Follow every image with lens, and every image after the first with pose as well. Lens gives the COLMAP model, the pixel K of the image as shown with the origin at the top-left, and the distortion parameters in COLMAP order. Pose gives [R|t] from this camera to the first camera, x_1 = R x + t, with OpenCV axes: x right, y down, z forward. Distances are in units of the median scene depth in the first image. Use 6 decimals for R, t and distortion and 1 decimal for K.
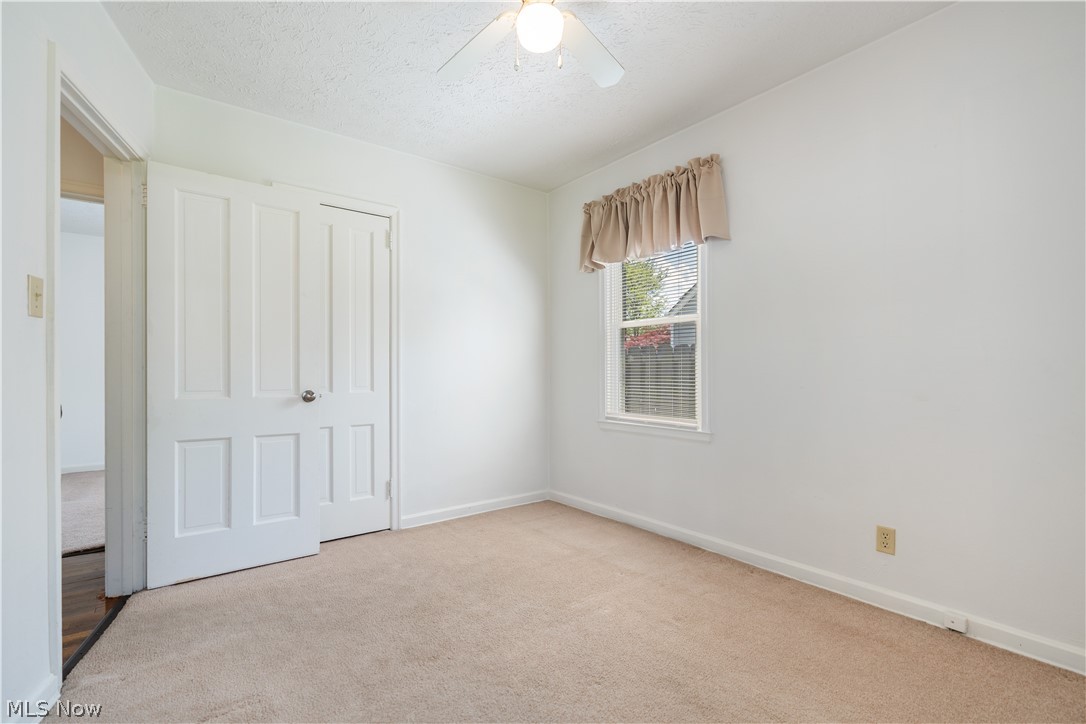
lens RADIAL K [[492.0, 0, 538.9], [0, 492.0, 373.3], [0, 0, 1]] dist [-0.002521, 0.000777]
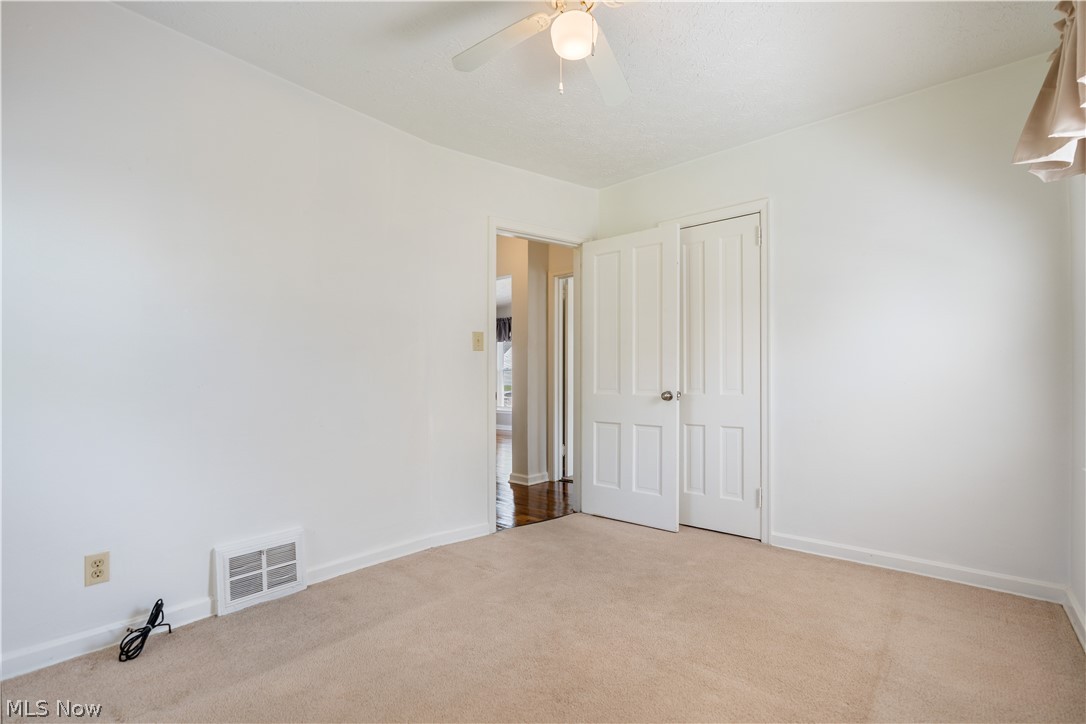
lens RADIAL K [[492.0, 0, 546.0], [0, 492.0, 374.0], [0, 0, 1]] dist [-0.002521, 0.000777]
pose [[0.212357, -0.007958, -0.977160, 0.606977], [0.004686, 0.999964, -0.007126, 0.001056], [0.977181, -0.003066, 0.212386, 0.446069]]
